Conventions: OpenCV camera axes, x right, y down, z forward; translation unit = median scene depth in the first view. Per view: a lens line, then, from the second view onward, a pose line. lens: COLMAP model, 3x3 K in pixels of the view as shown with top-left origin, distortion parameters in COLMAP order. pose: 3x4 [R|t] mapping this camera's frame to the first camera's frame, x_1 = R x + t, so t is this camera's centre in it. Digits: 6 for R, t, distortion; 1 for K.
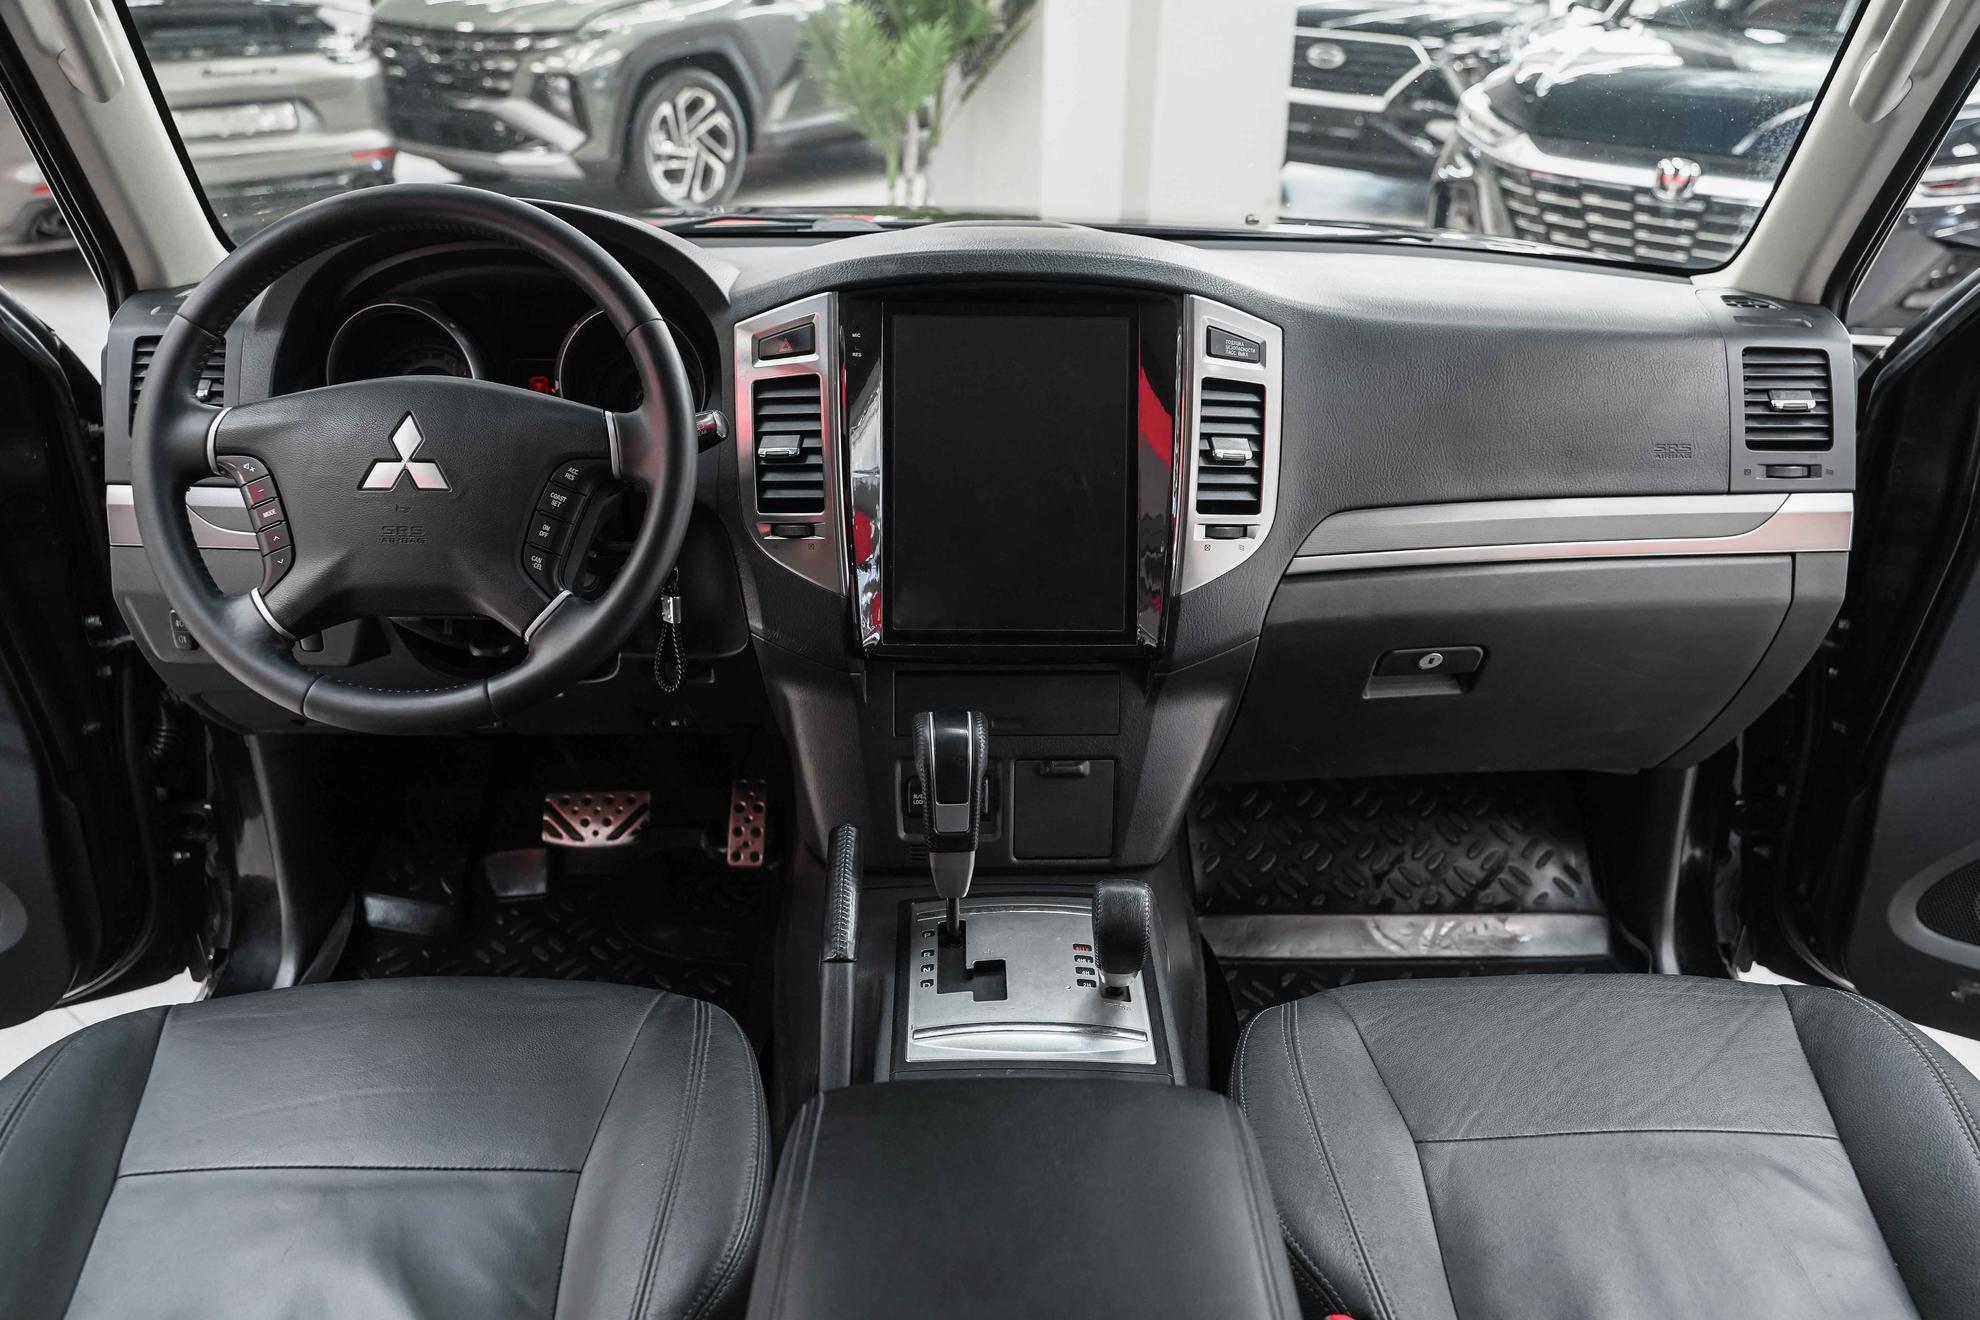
lens RADIAL K [[1627.2, 0, 996.1], [0, 1627.2, 639.7], [0, 0, 1]] dist [-0.009960, -0.003130]
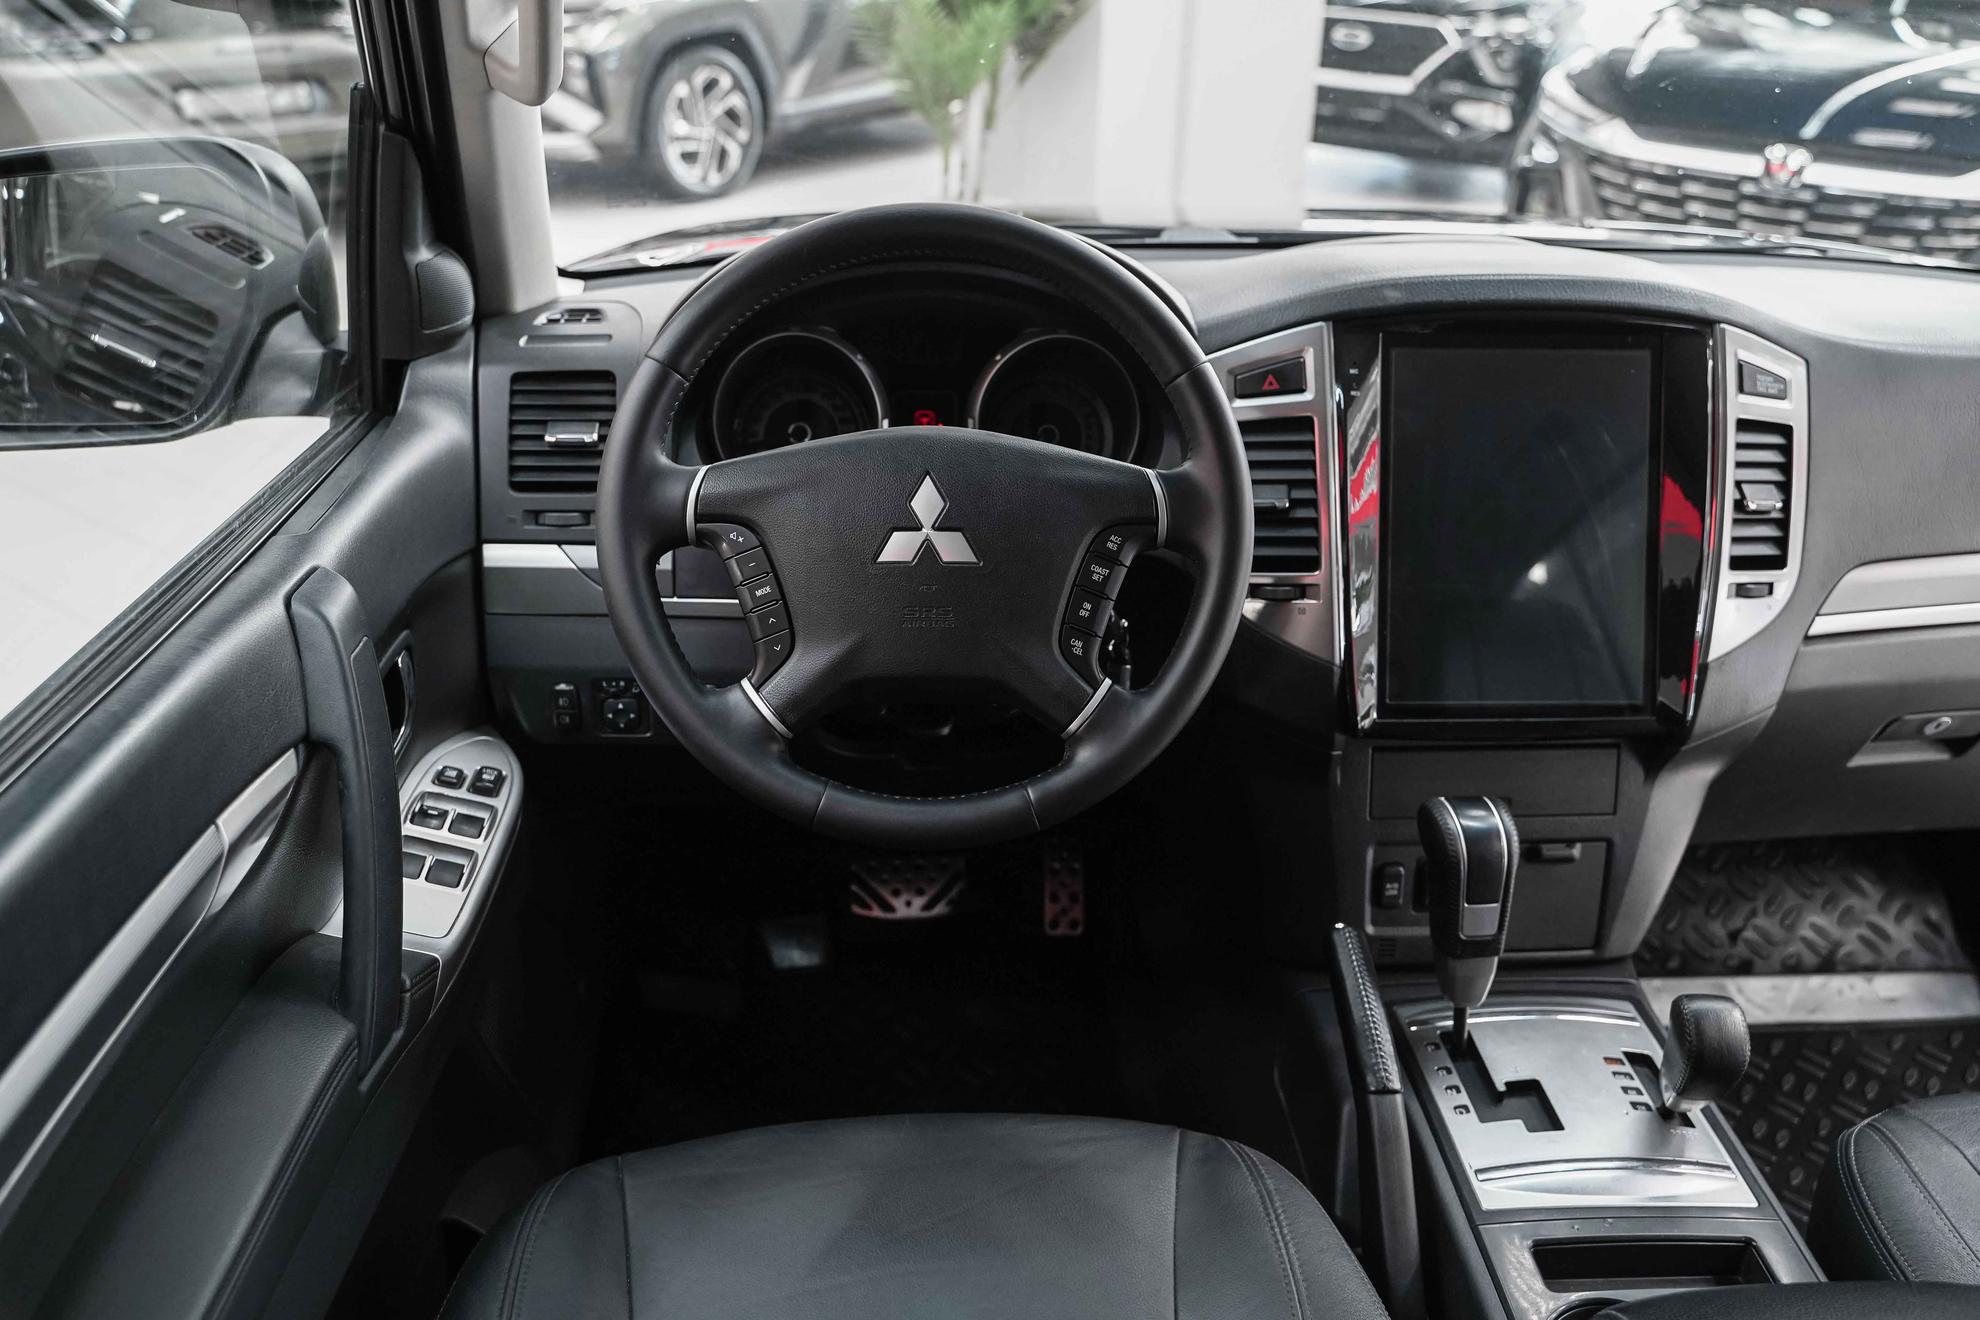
lens RADIAL K [[1627.2, 0, 996.1], [0, 1627.2, 639.7], [0, 0, 1]] dist [-0.009960, -0.003130]
pose [[0.999469, -0.007465, 0.031731, -0.279857], [0.007064, 0.999894, 0.012740, -0.049488], [-0.031823, -0.012509, 0.999415, 0.113496]]
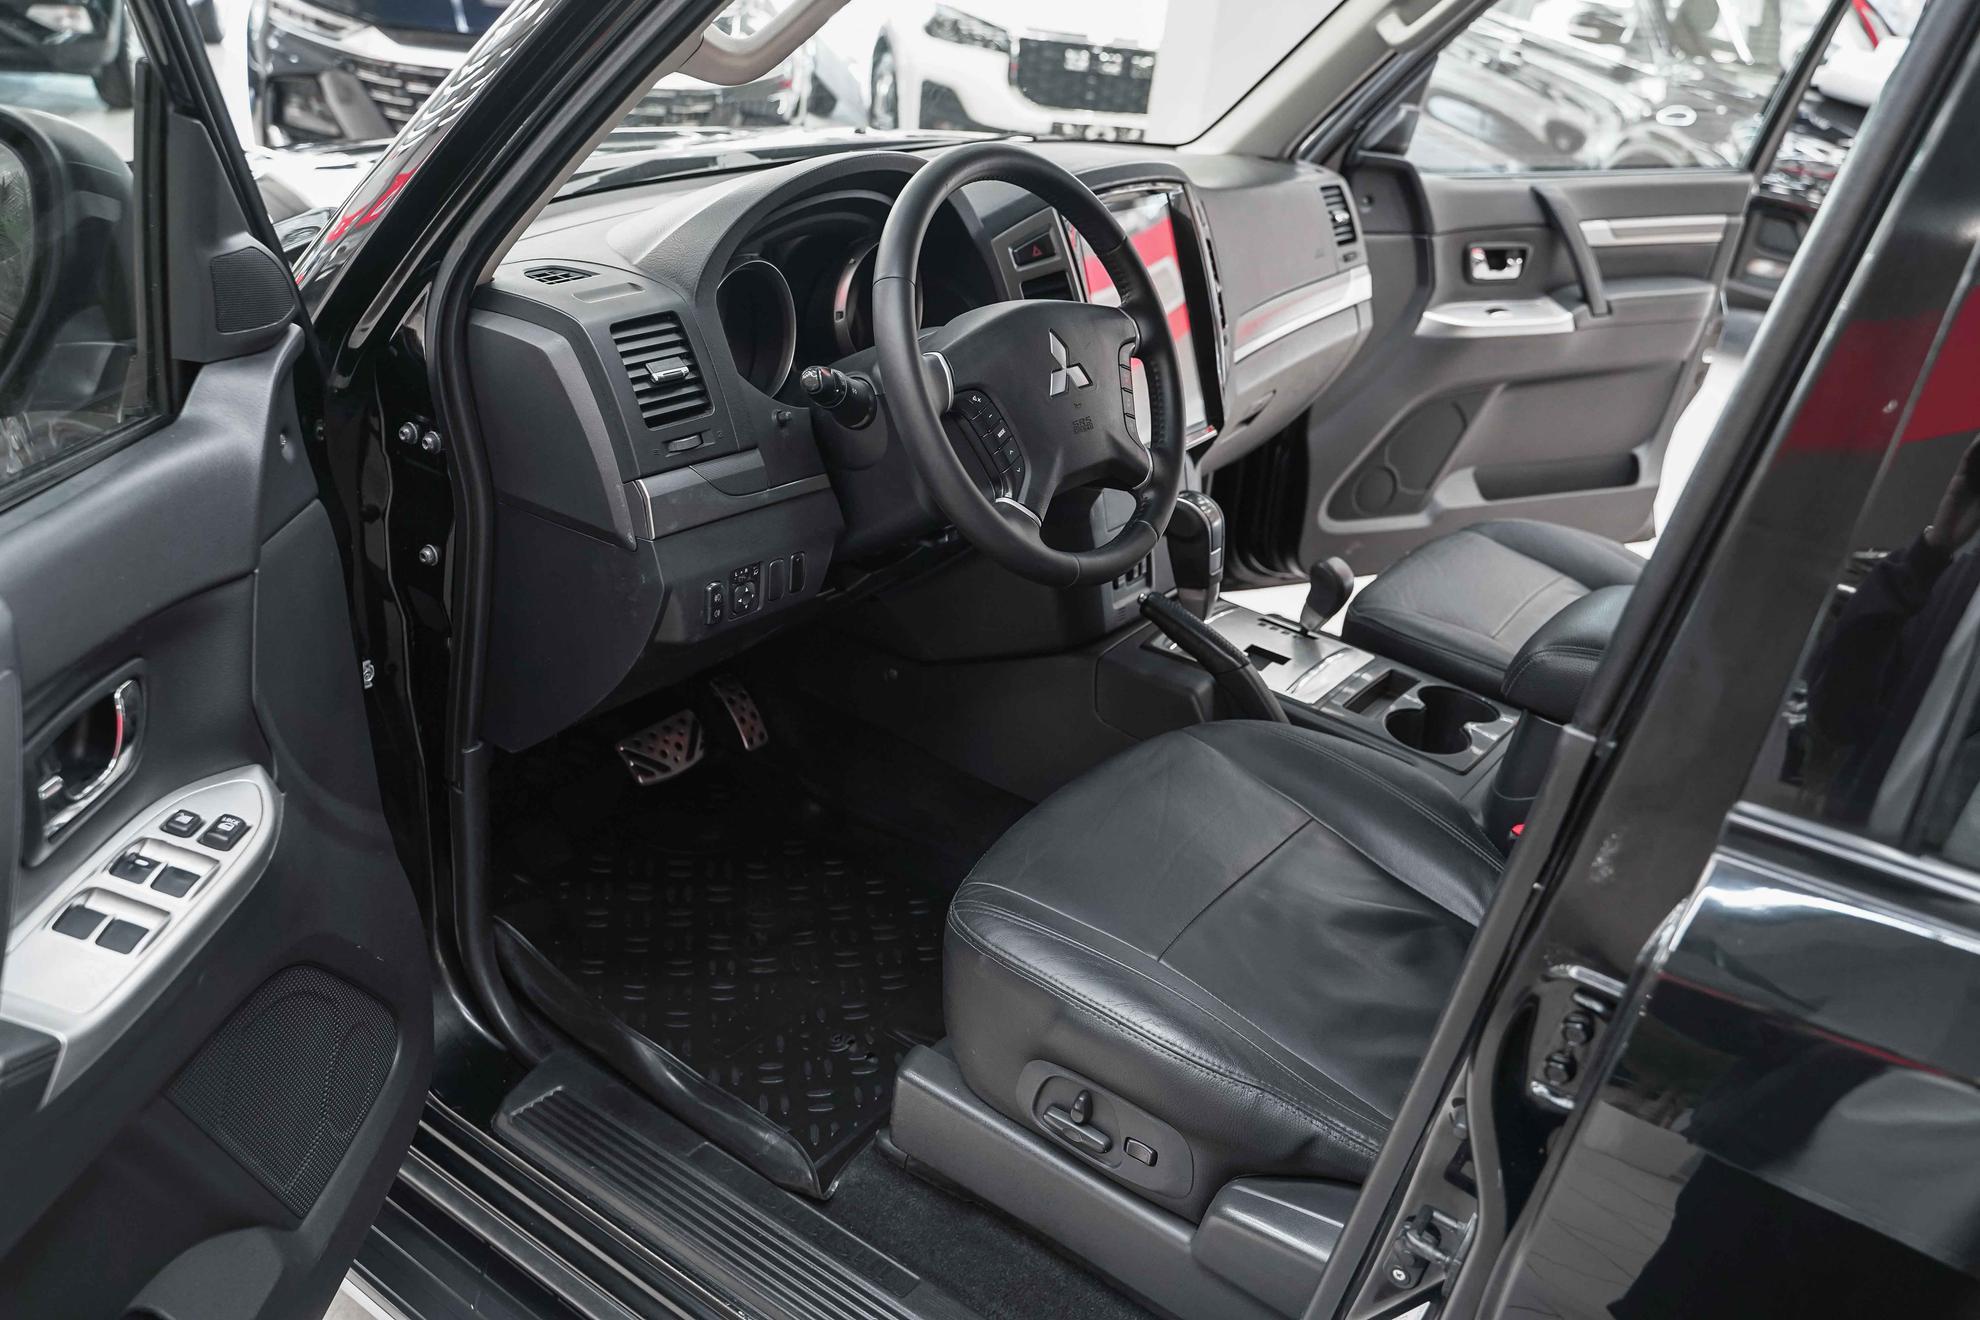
lens RADIAL K [[1627.2, 0, 996.1], [0, 1627.2, 639.7], [0, 0, 1]] dist [-0.009960, -0.003130]
pose [[0.596479, -0.299261, 0.744752, -1.098115], [0.242112, 0.951755, 0.188530, -0.128305], [-0.765242, 0.067859, 0.640156, 0.202013]]
